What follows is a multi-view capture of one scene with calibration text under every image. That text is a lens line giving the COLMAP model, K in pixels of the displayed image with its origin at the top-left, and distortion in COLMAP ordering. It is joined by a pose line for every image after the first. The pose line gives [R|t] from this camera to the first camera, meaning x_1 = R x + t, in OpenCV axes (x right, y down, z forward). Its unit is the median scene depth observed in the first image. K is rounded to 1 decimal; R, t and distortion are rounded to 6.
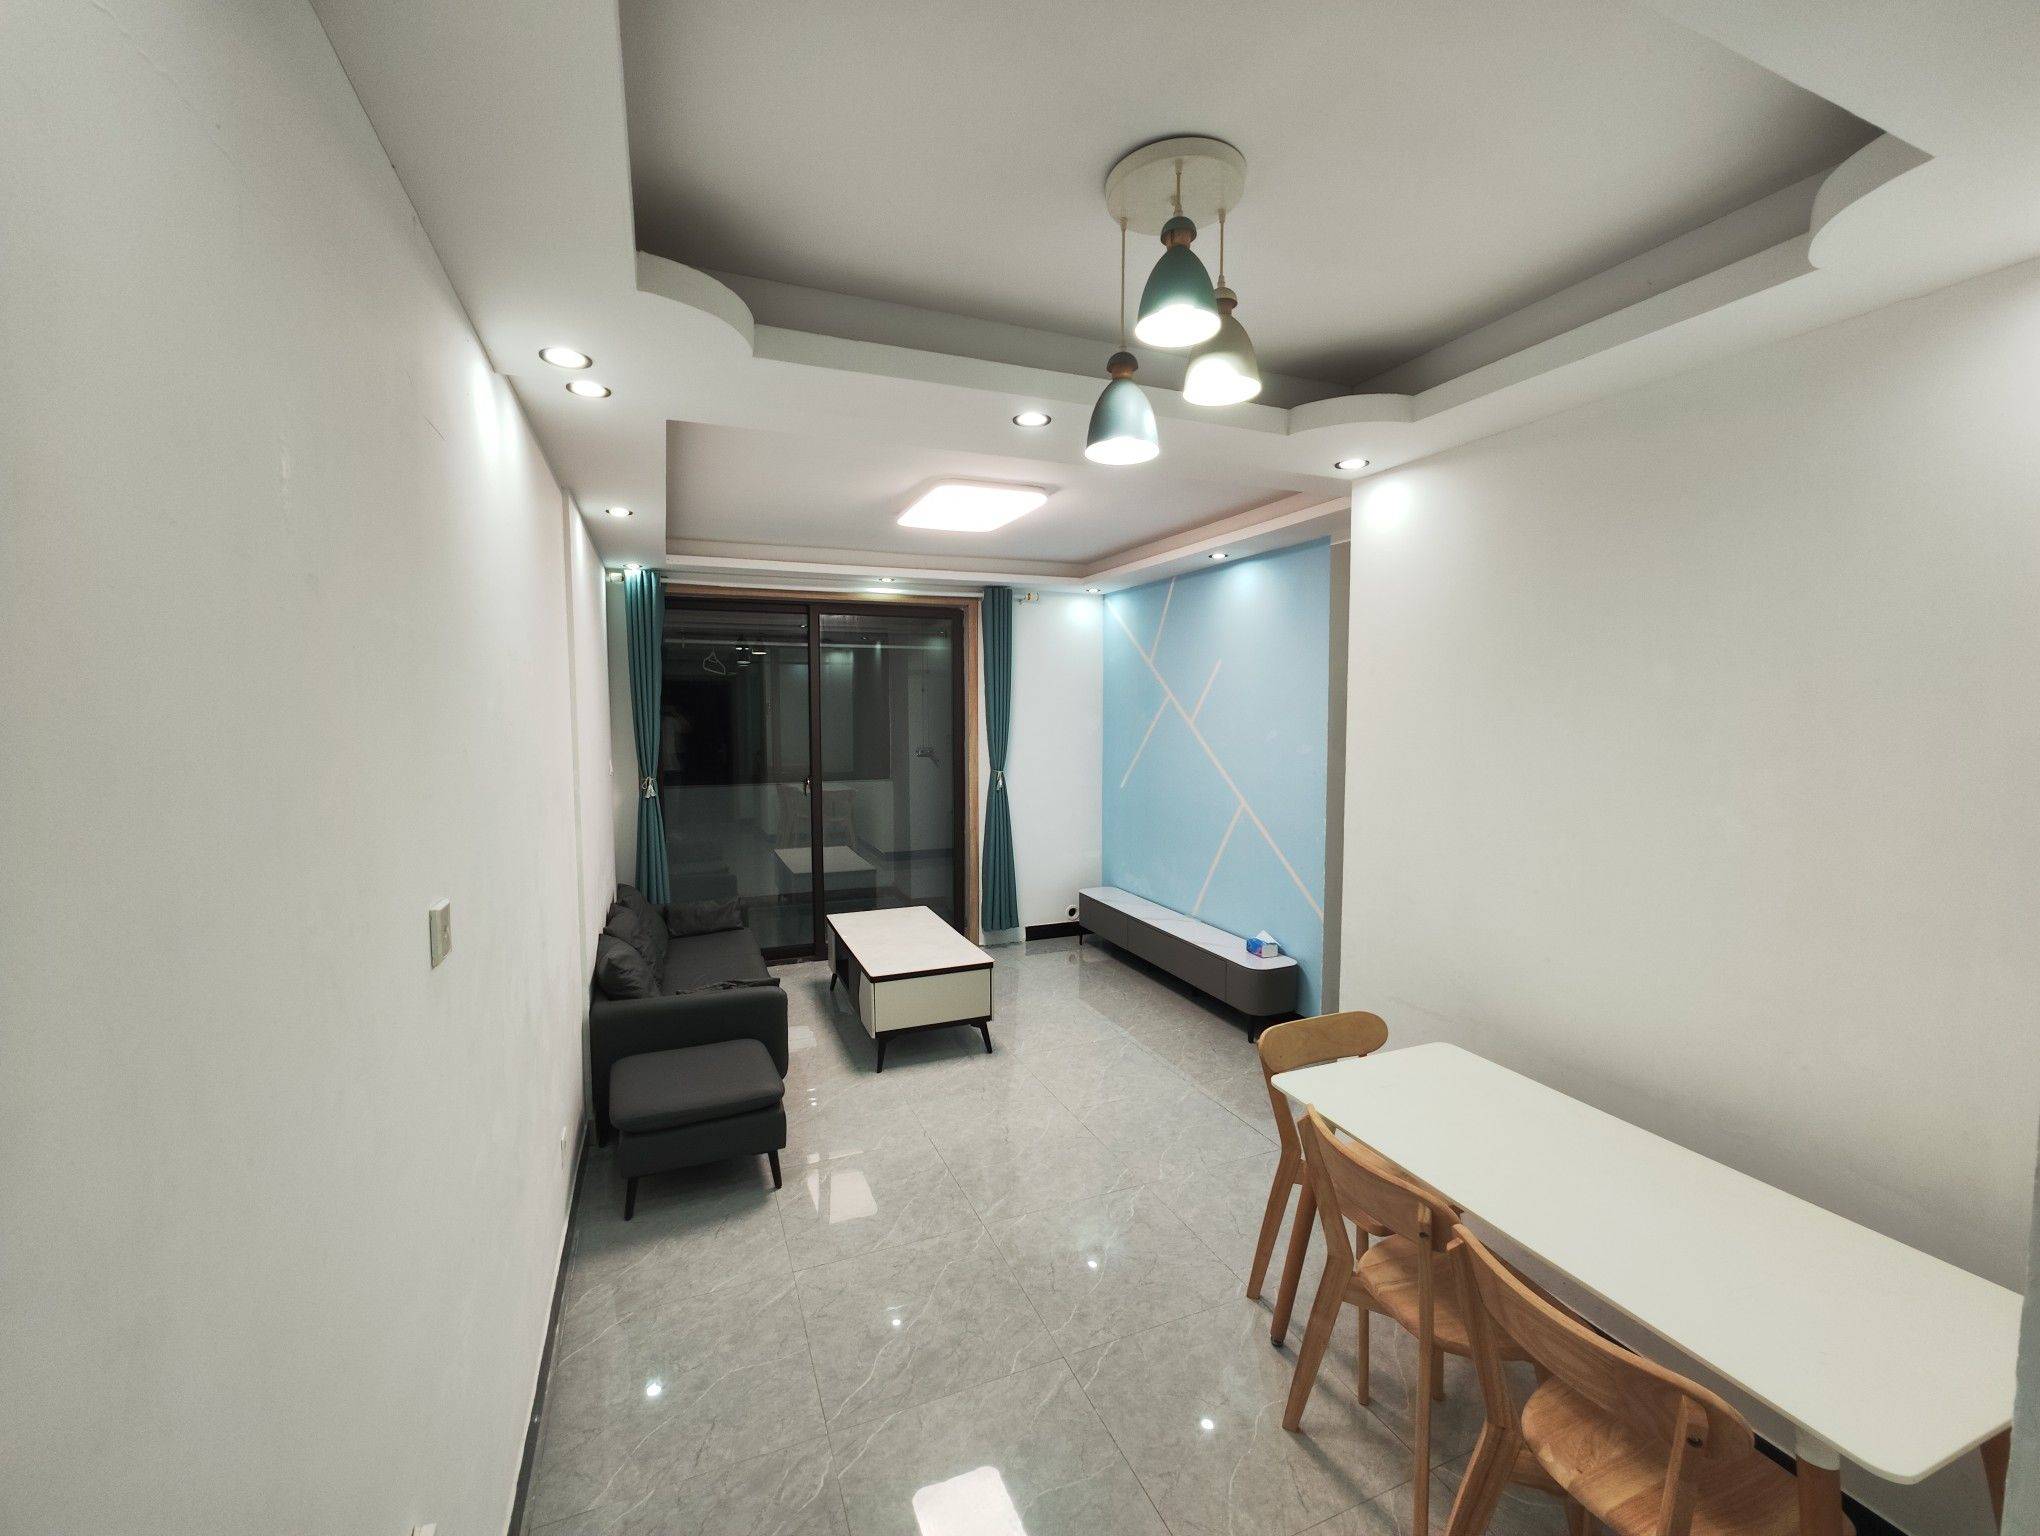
lens RADIAL K [[839.1, 0, 1019.0], [0, 839.1, 767.9], [0, 0, 1]] dist [0.001480, 0.000228]
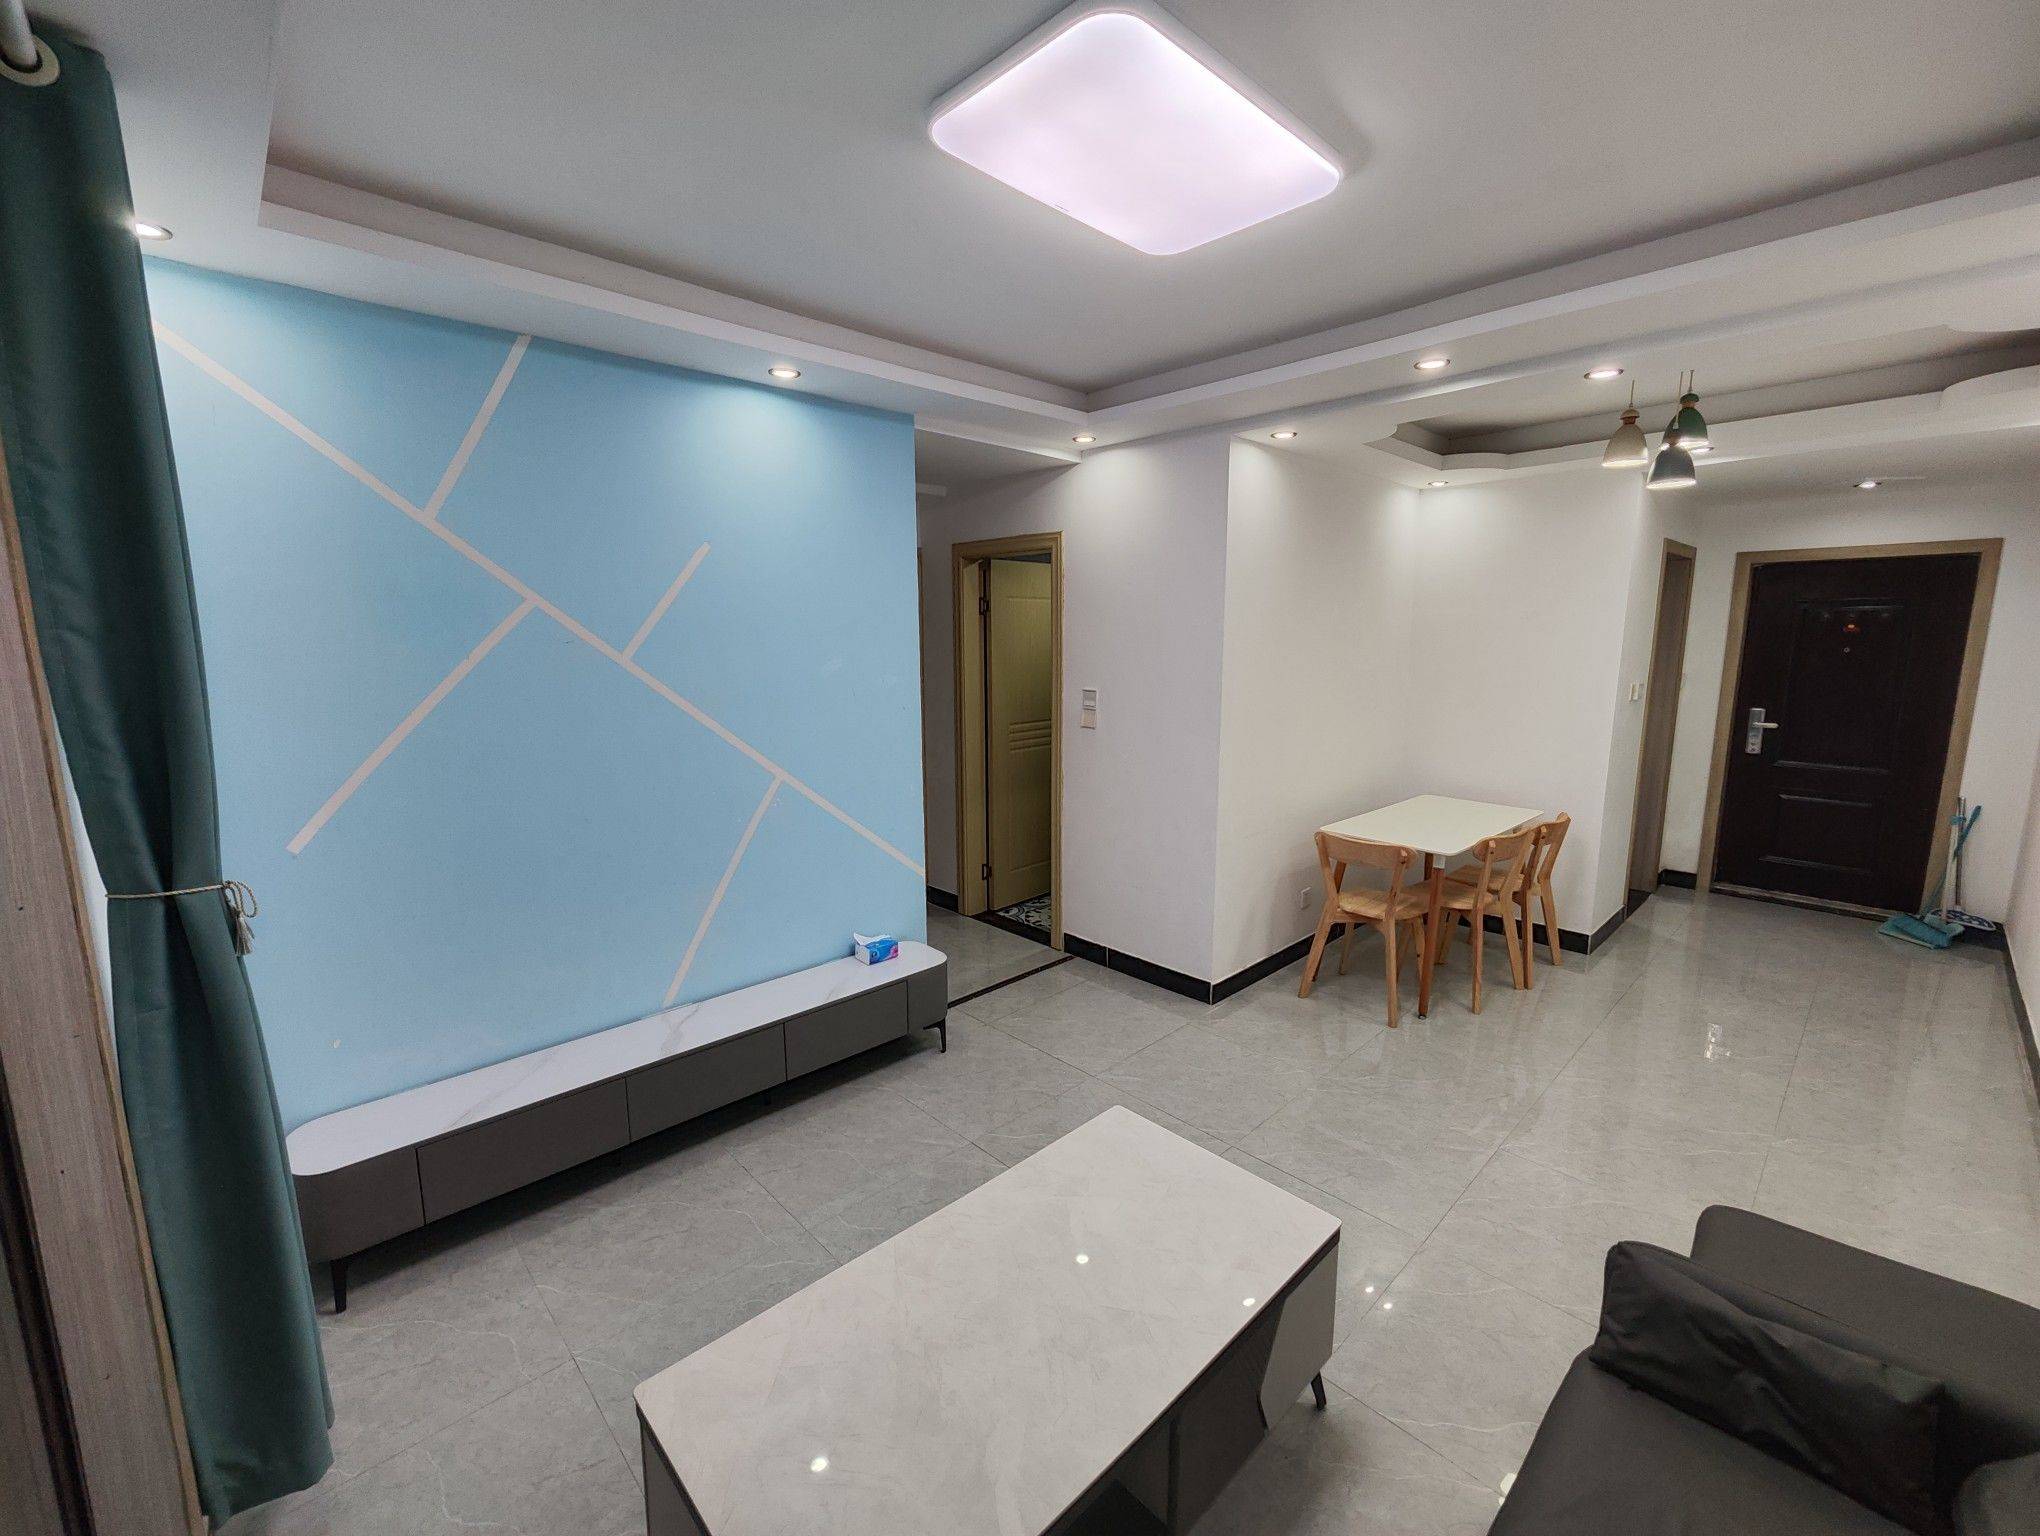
lens RADIAL K [[839.1, 0, 1020.3], [0, 839.1, 765.8], [0, 0, 1]] dist [0.001480, 0.000228]
pose [[-0.350712, -0.143109, 0.925484, -0.372418], [0.075384, 0.980734, 0.180219, -0.064349], [-0.933444, 0.132972, -0.333167, 0.964306]]
